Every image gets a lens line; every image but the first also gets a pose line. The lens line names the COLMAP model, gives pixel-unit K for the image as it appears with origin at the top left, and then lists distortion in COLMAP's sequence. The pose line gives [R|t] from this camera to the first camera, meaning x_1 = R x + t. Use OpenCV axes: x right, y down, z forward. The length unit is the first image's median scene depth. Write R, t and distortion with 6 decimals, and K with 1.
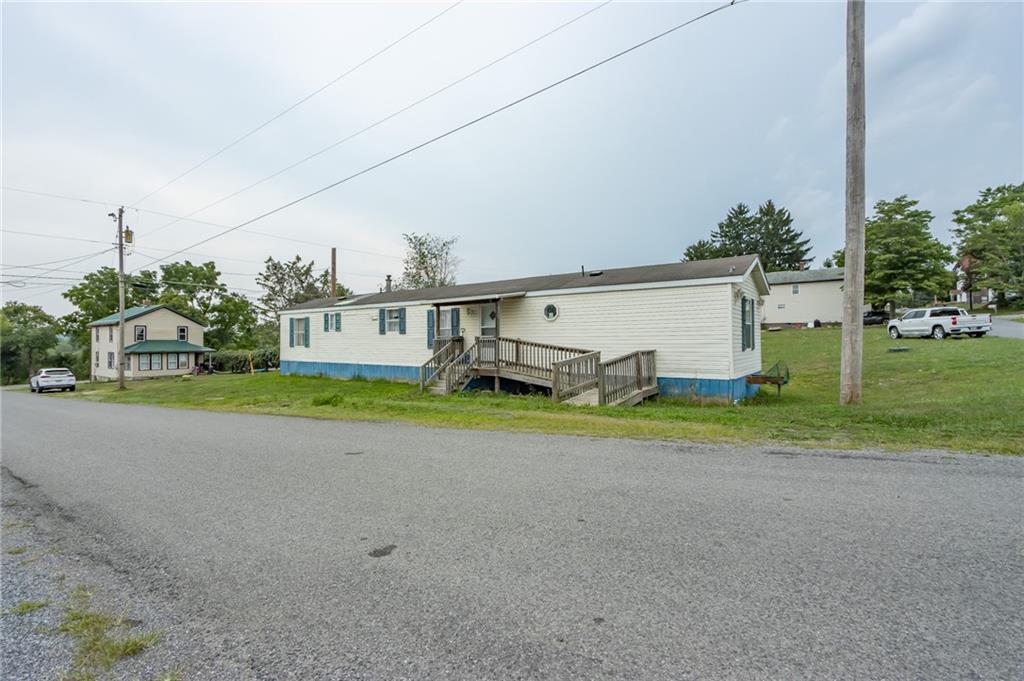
lens RADIAL K [[470.4, 0, 499.8], [0, 470.4, 340.0], [0, 0, 1]] dist [0.000453, 0.000380]
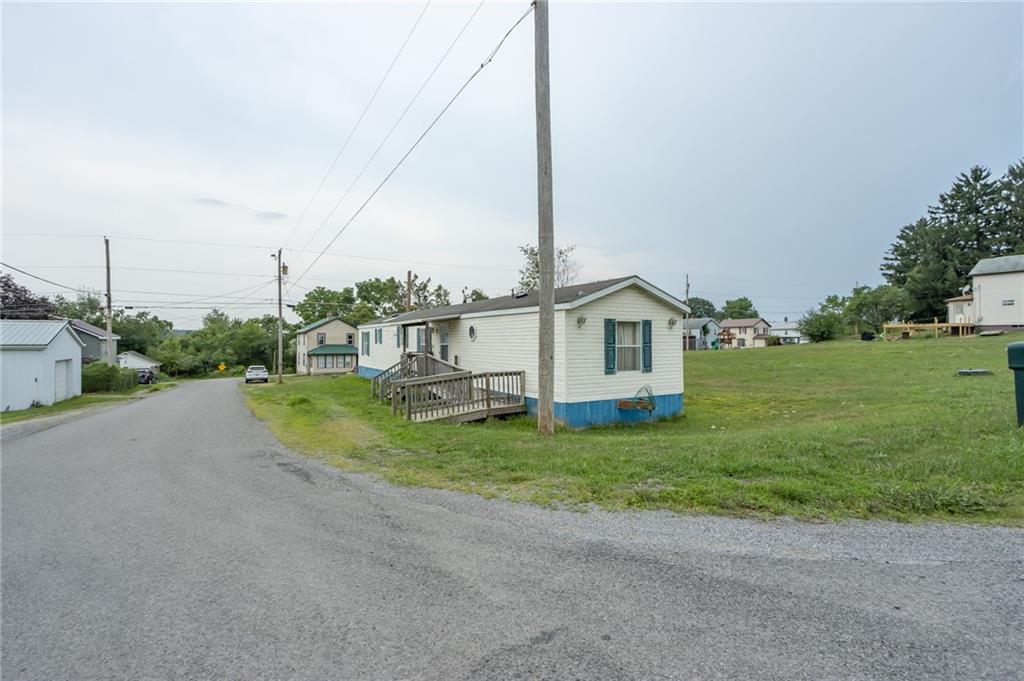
lens RADIAL K [[470.4, 0, 499.8], [0, 470.4, 340.0], [0, 0, 1]] dist [0.000453, 0.000380]
pose [[0.920849, 0.002597, -0.389911, 0.197139], [-0.002800, 0.999996, 0.000046, -0.013813], [0.389910, 0.001049, 0.920852, -0.001945]]
